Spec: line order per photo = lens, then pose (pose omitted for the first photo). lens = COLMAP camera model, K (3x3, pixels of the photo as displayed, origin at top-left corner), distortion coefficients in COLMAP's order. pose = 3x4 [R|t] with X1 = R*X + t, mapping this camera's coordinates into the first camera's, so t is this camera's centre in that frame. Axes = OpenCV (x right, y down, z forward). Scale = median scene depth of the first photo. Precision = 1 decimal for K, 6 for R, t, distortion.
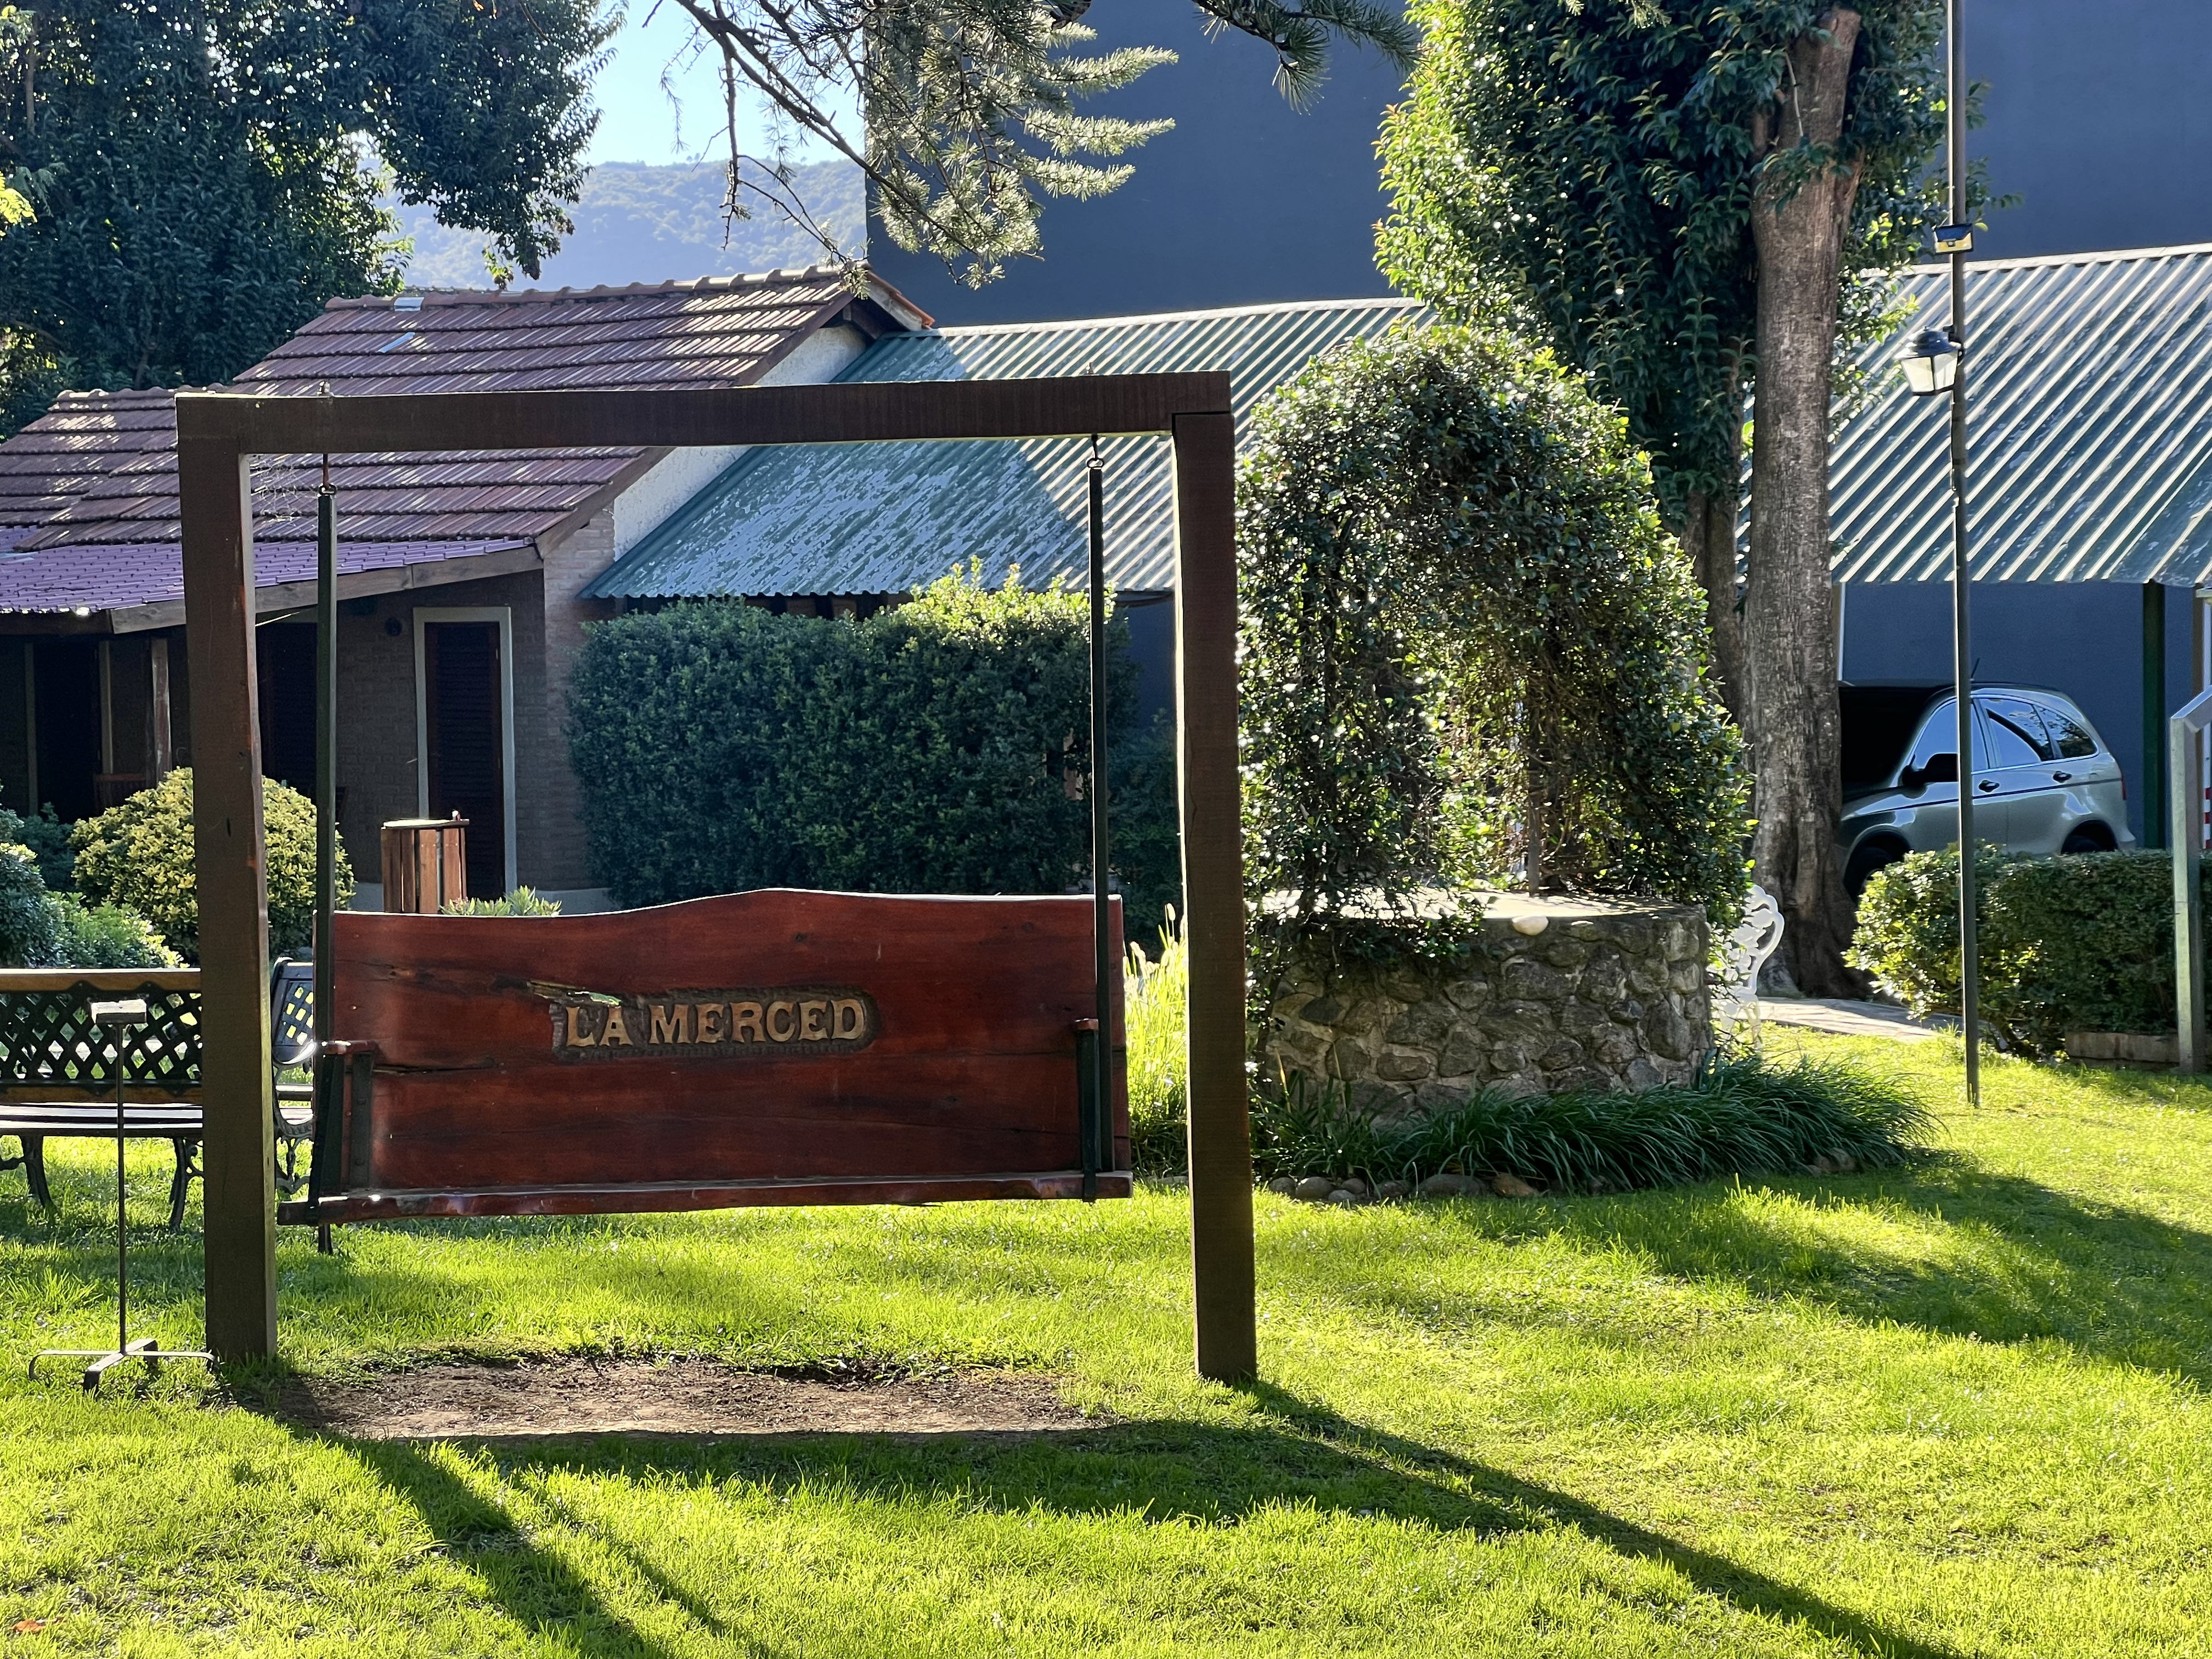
lens RADIAL K [[4874.1, 0, 1106.0], [0, 4874.1, 829.5], [0, 0, 1]] dist [-0.087932, 4.864541]
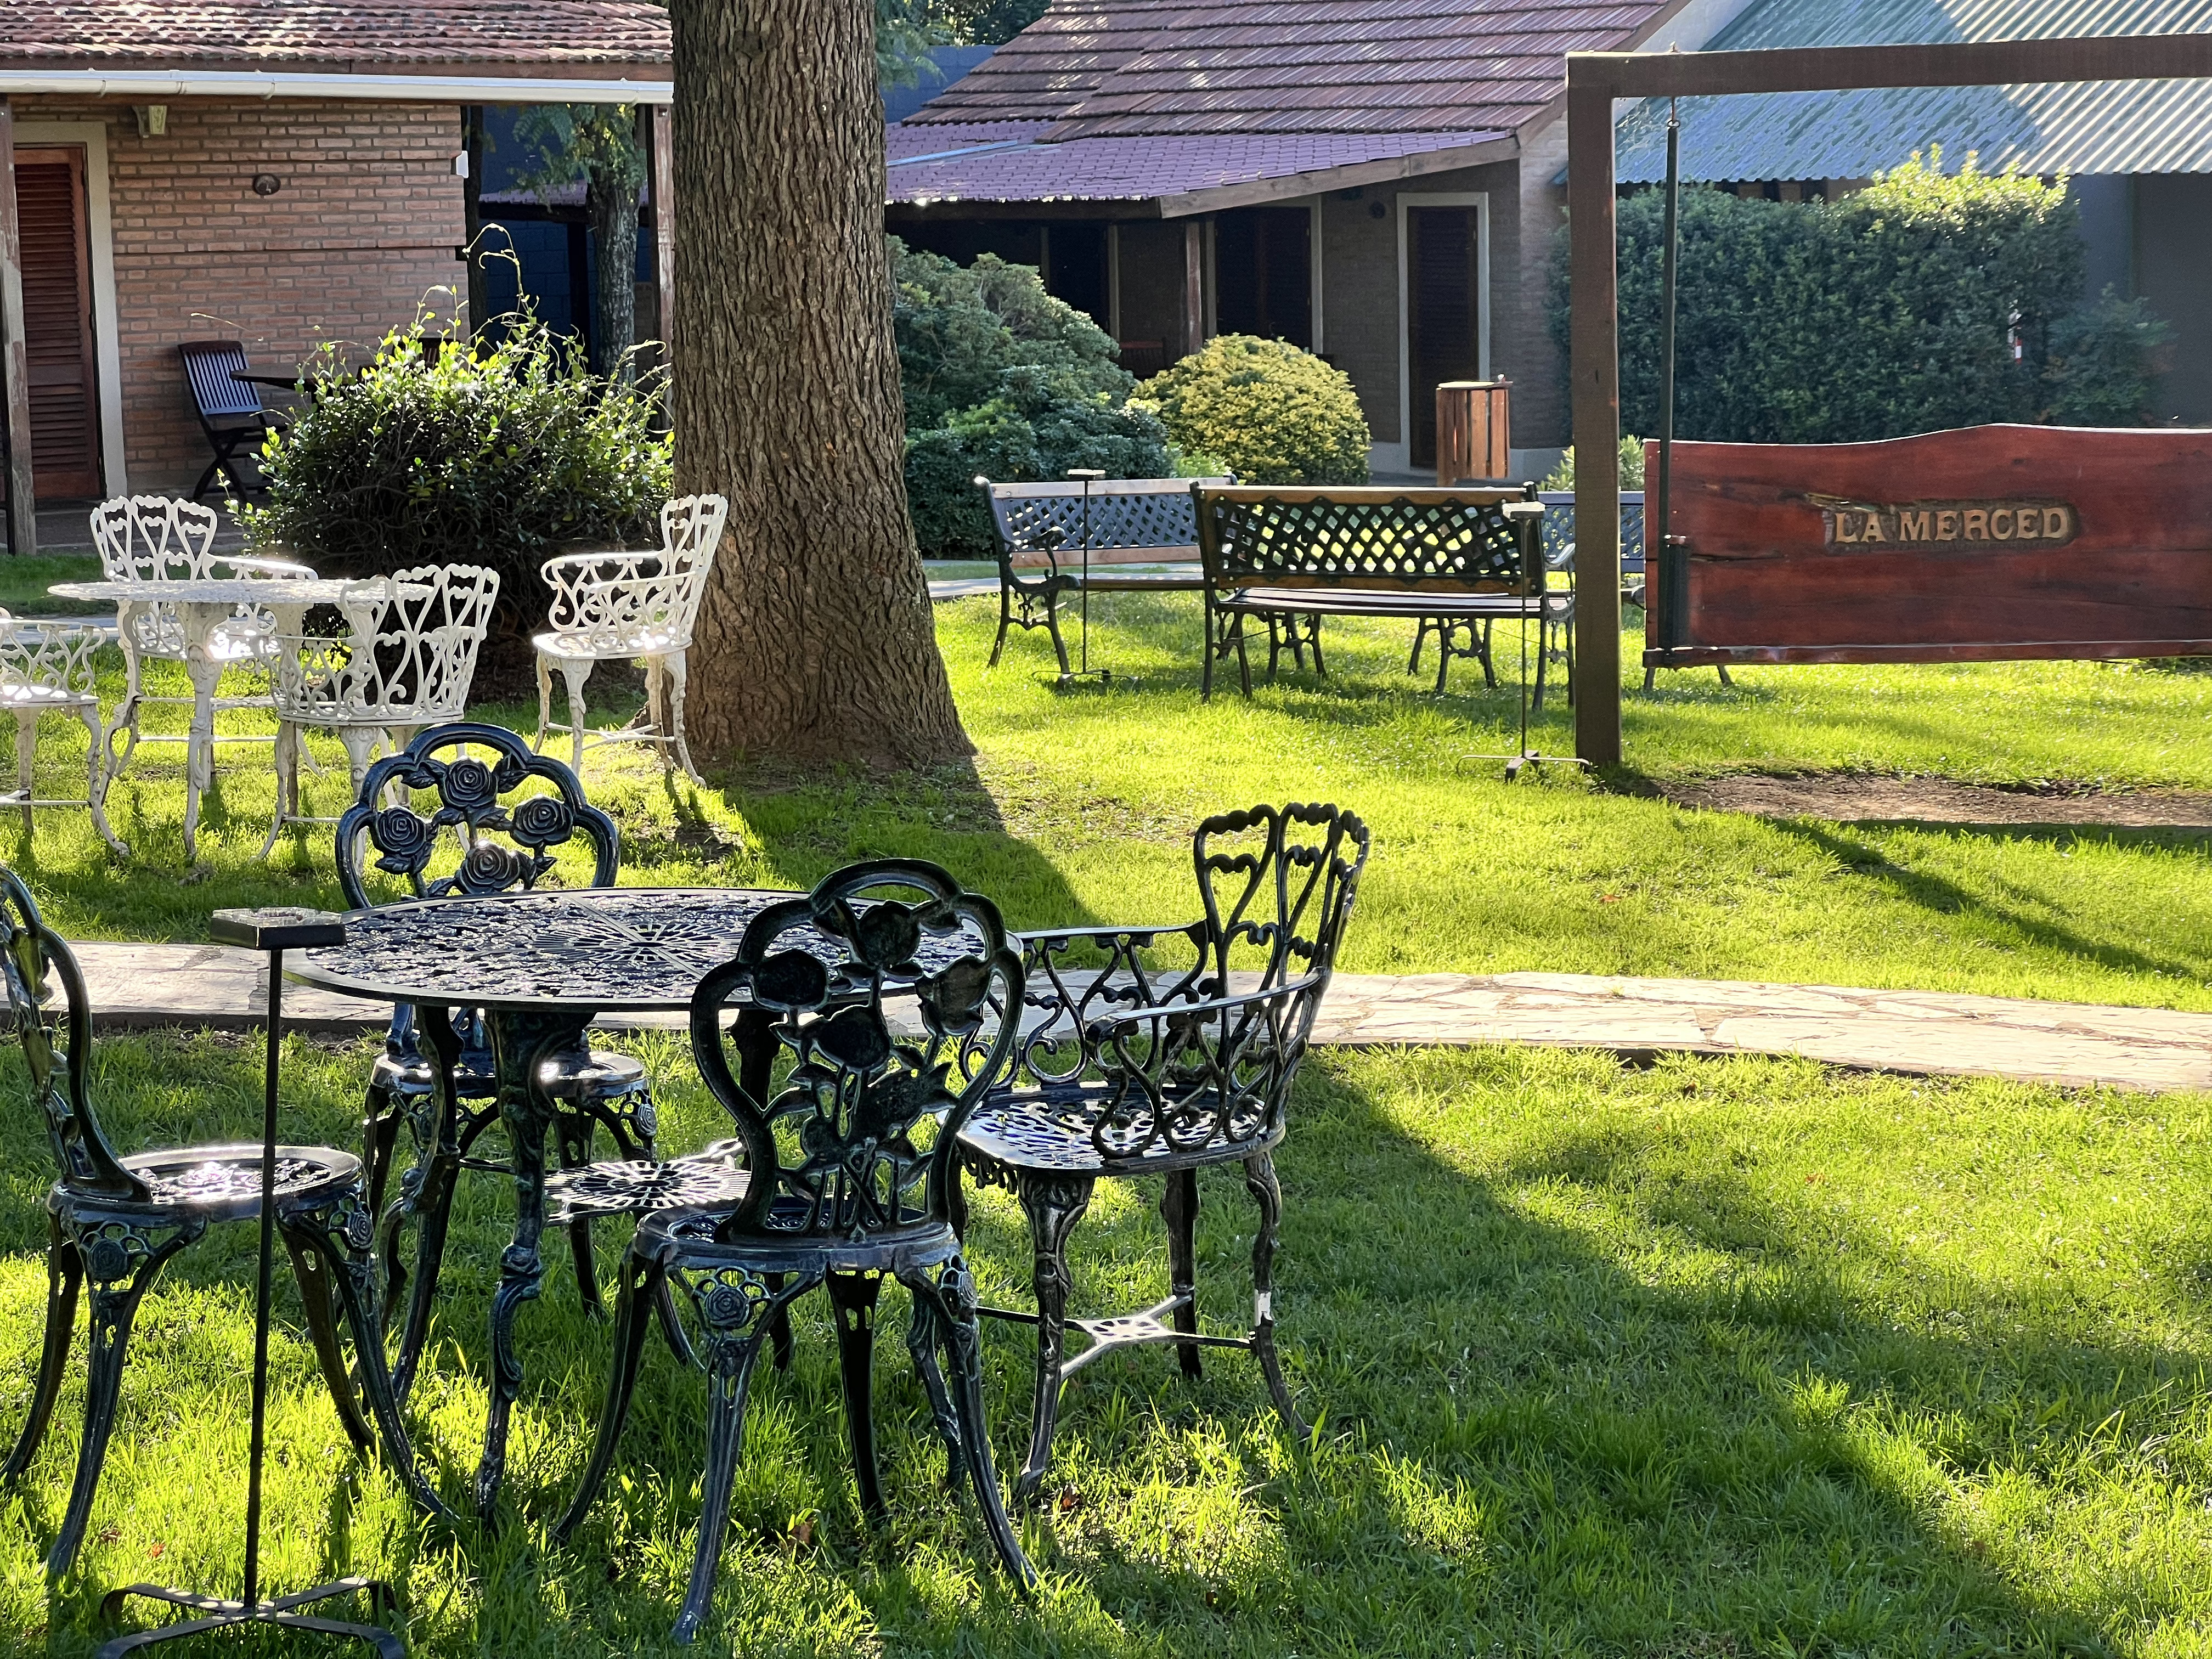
lens RADIAL K [[4874.1, 0, 1106.0], [0, 4874.1, 829.5], [0, 0, 1]] dist [-0.087932, 4.864541]
pose [[0.988104, 0.021169, -0.152325, -0.040387], [-0.007874, 0.996145, 0.087364, 0.003031], [0.153587, -0.085125, 0.984462, -0.138403]]
